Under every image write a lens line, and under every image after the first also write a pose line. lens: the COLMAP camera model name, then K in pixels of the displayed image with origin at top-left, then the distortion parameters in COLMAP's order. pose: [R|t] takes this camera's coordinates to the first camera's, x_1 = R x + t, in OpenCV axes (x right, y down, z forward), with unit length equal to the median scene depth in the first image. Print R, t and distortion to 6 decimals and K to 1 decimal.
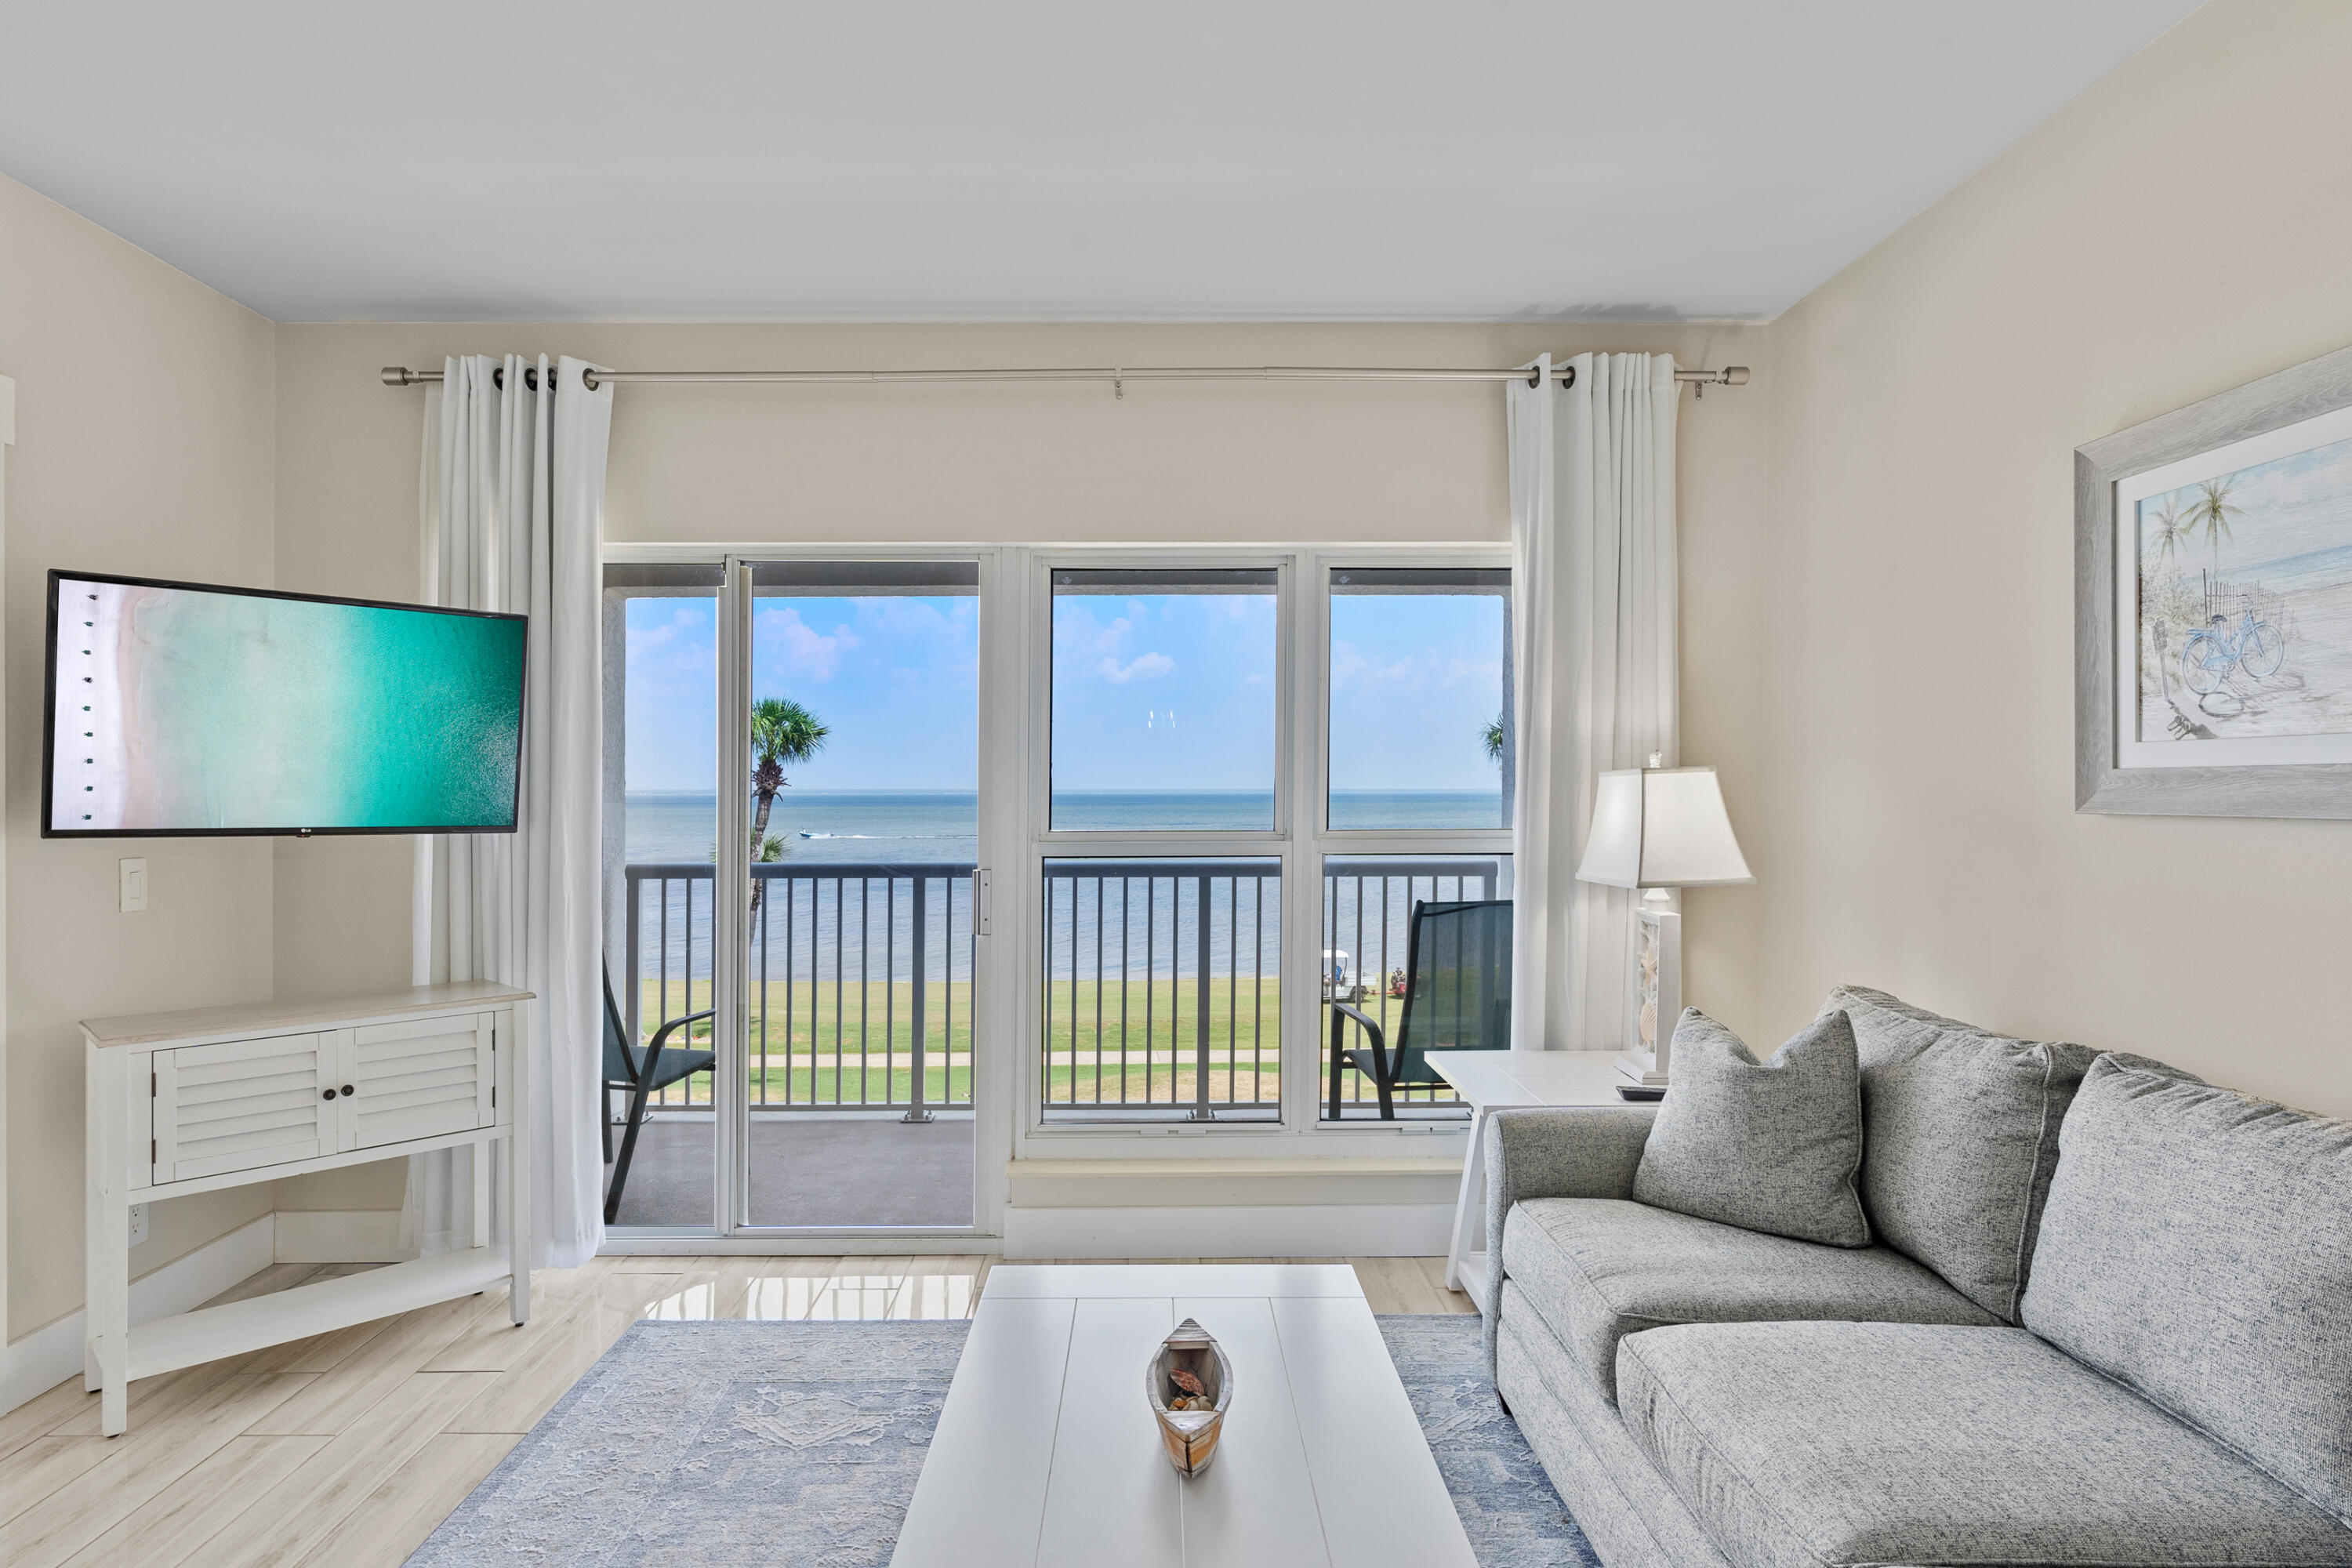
lens RADIAL K [[1345.3, 0, 1139.9], [0, 1345.3, 780.2], [0, 0, 1]] dist [-0.006096, 0.003446]
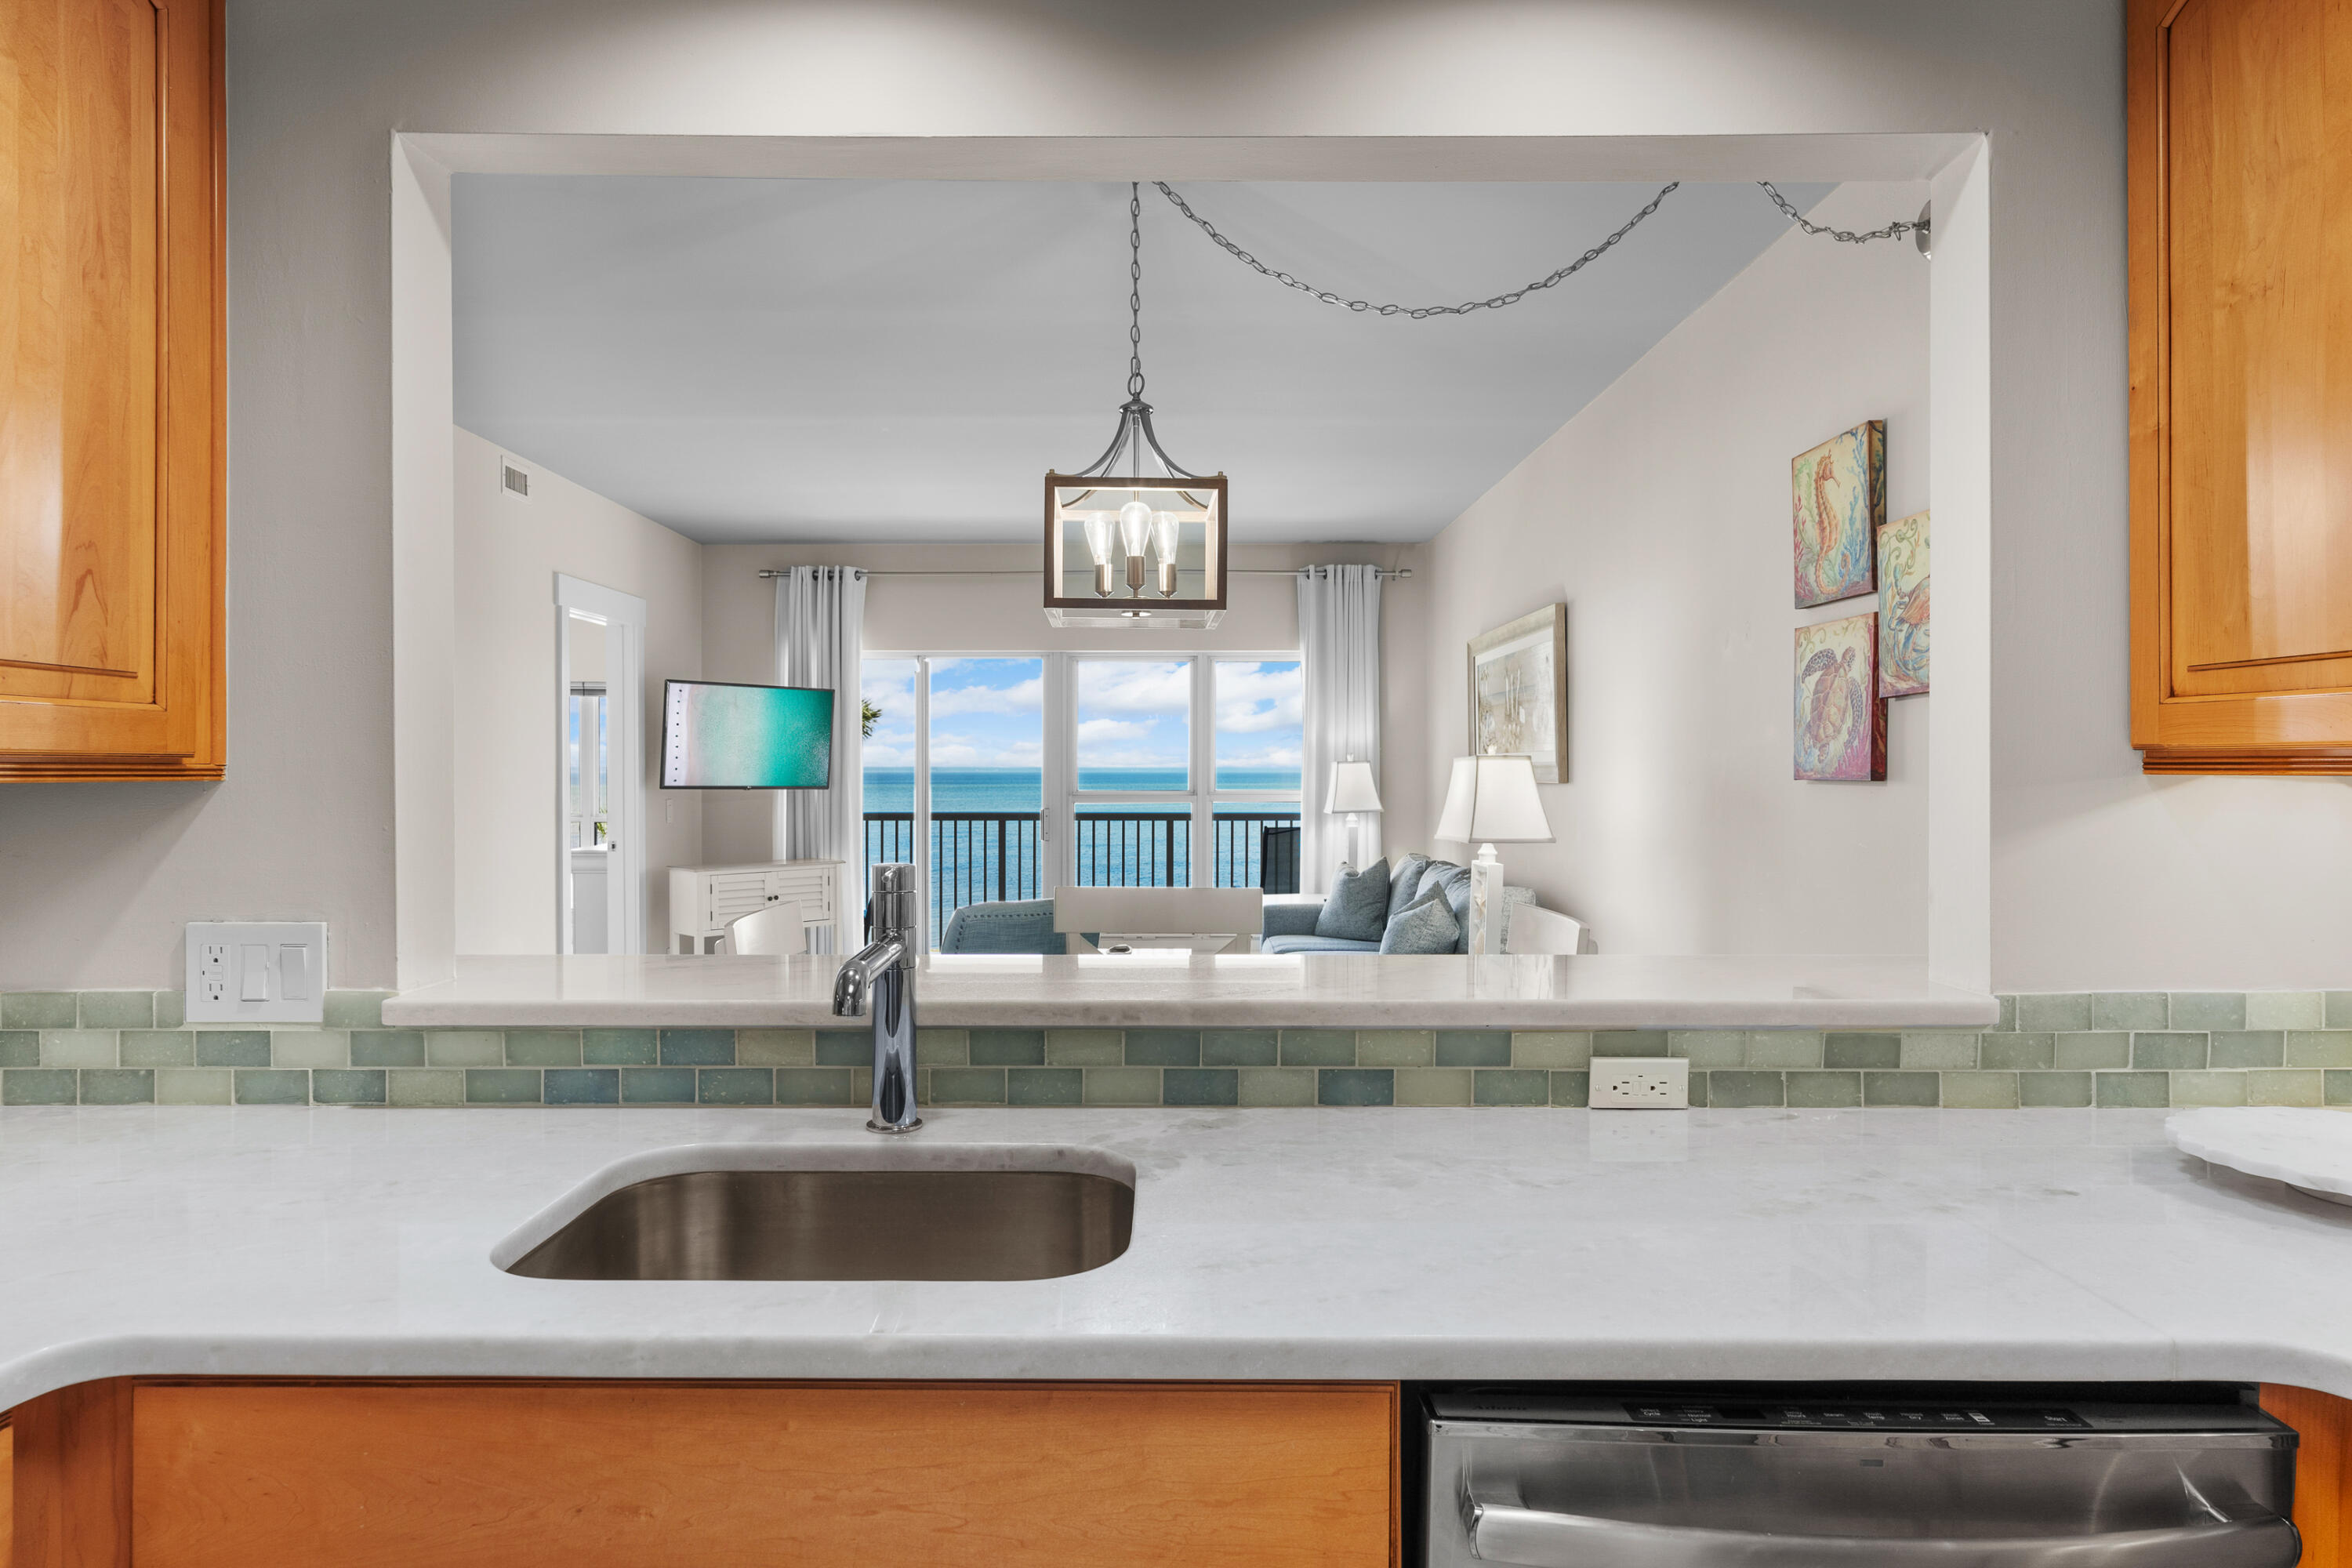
lens RADIAL K [[1345.3, 0, 1124.2], [0, 1345.3, 763.6], [0, 0, 1]] dist [-0.006096, 0.003446]
pose [[0.999705, 0.003219, -0.024068, 0.062469], [-0.003137, 0.999989, 0.003454, -0.012205], [0.024079, -0.003378, 0.999704, -1.153882]]
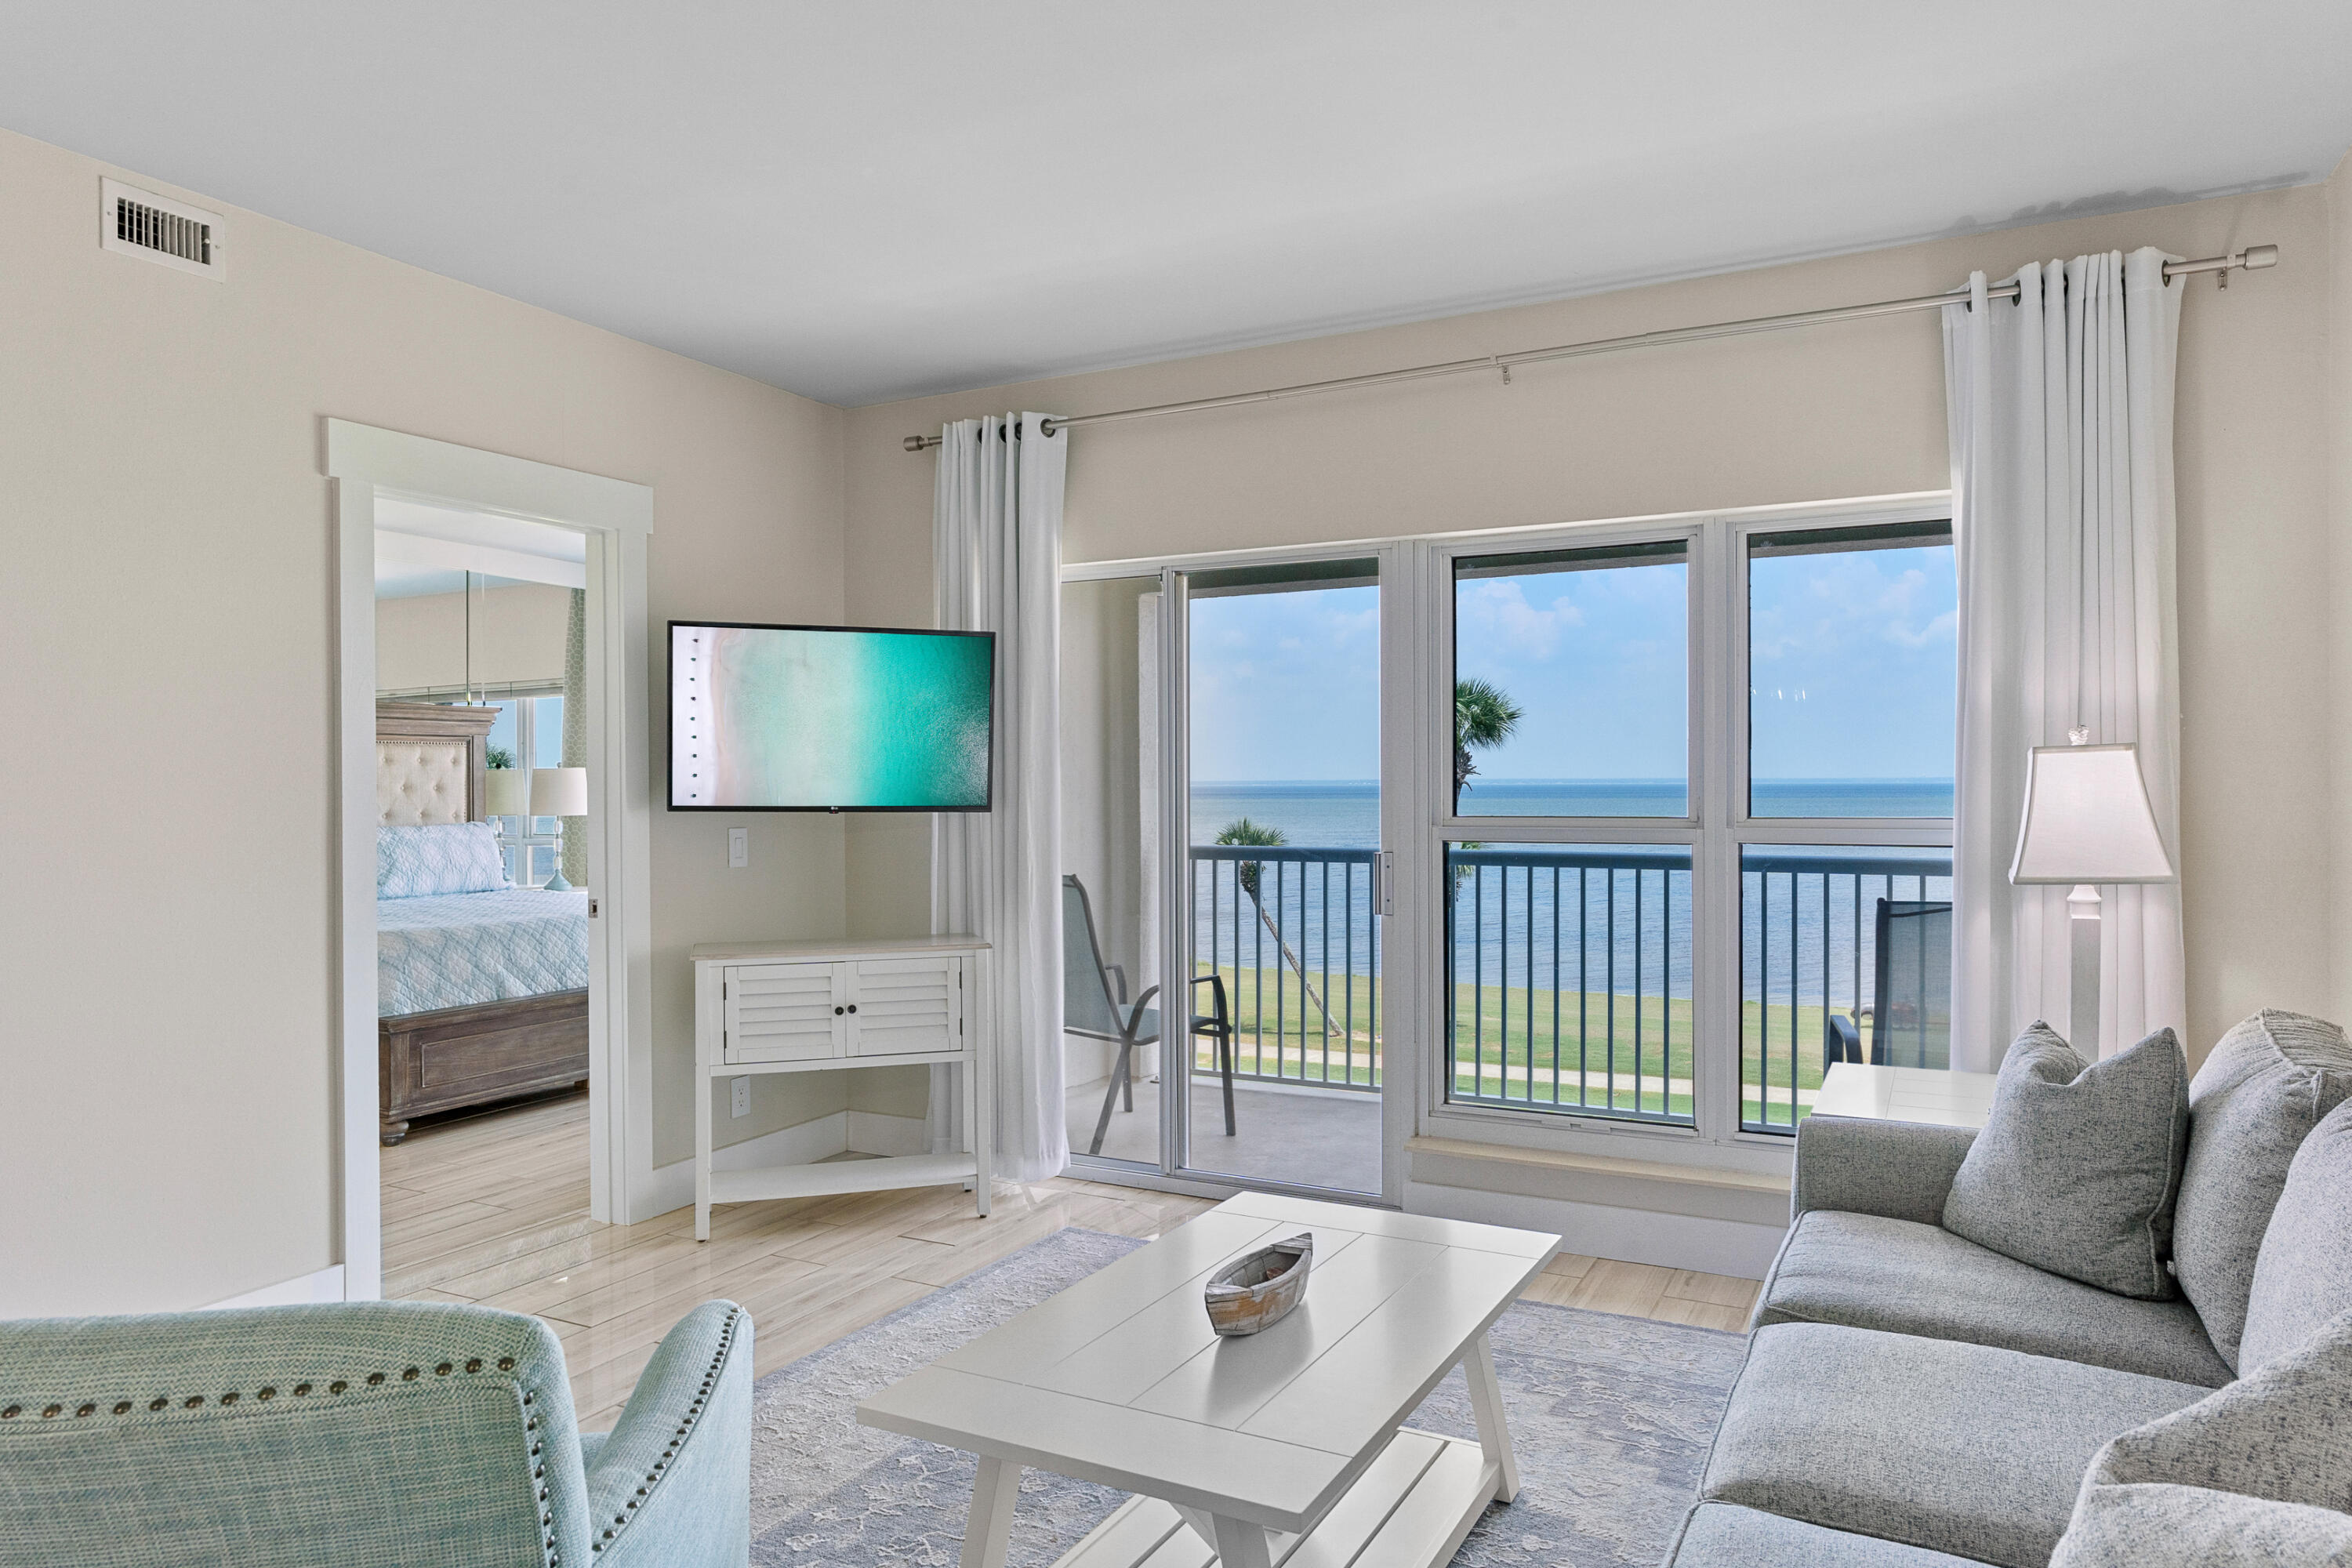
lens RADIAL K [[1463.1, 0, 1136.8], [0, 1463.1, 768.3], [0, 0, 1]] dist [-0.003711, -0.000840]
pose [[0.879560, -0.005943, -0.475751, 0.280783], [0.005861, 0.999981, -0.001657, 0.002551], [0.475753, -0.001331, 0.879578, -0.093842]]
